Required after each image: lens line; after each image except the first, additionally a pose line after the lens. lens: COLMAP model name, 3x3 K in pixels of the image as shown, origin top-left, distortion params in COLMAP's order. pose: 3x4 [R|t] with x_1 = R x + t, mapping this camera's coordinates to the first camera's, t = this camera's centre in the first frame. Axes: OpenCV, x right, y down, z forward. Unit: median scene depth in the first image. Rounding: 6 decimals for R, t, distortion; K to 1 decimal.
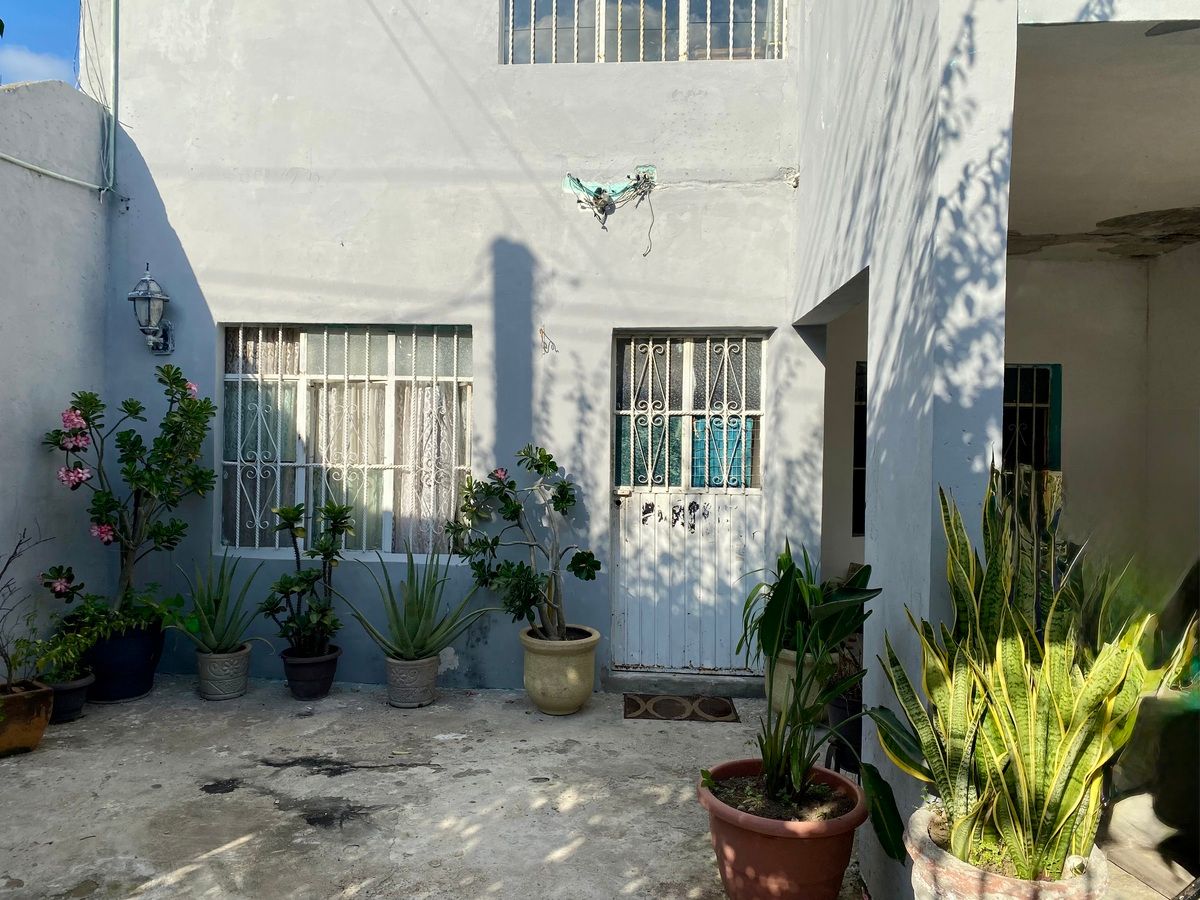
lens RADIAL K [[919.1, 0, 596.8], [0, 919.1, 445.3], [0, 0, 1]] dist [0.036811, -0.045407]
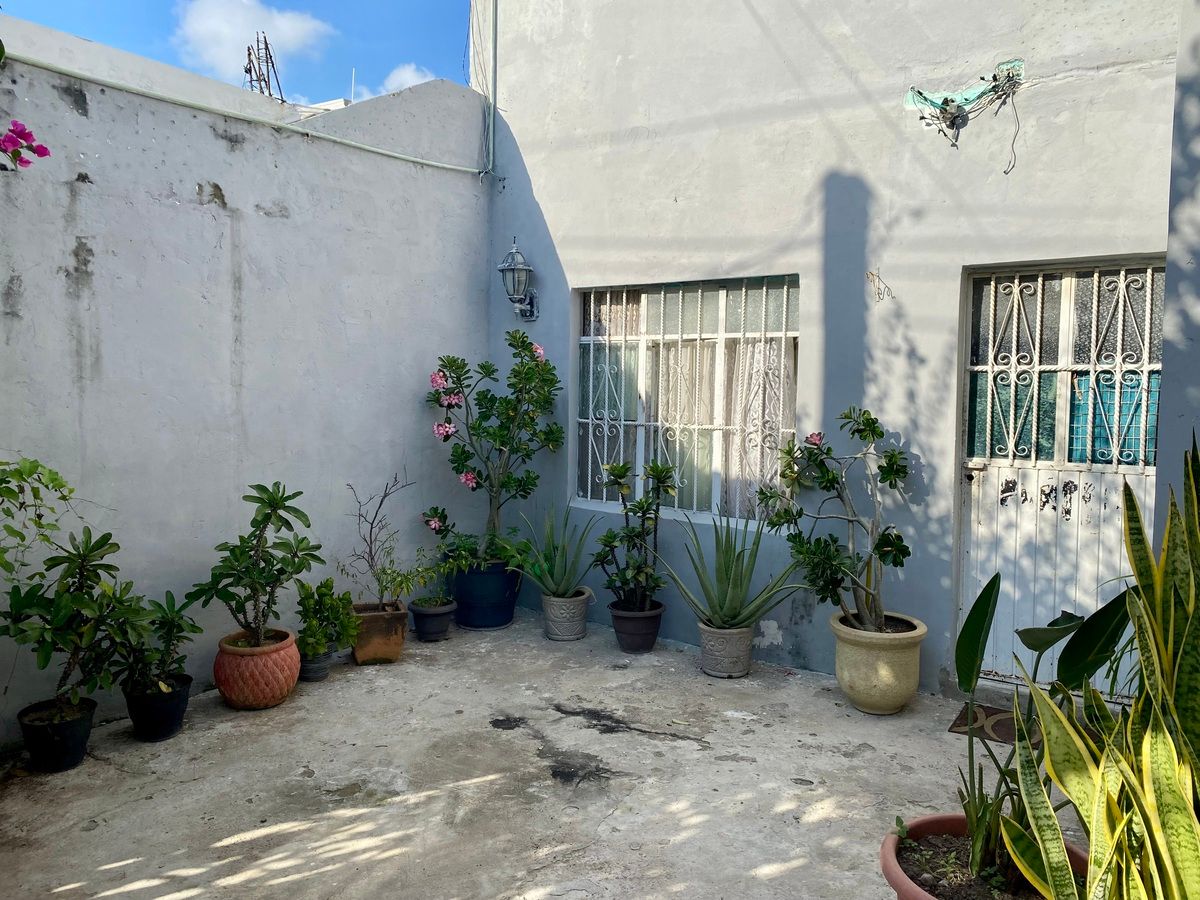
lens RADIAL K [[919.1, 0, 596.8], [0, 919.1, 445.3], [0, 0, 1]] dist [0.036811, -0.045407]
pose [[0.861543, 0.031769, -0.506690, 0.161298], [-0.008465, 0.998800, 0.048230, -0.003852], [0.507615, -0.037264, 0.860778, 0.107669]]
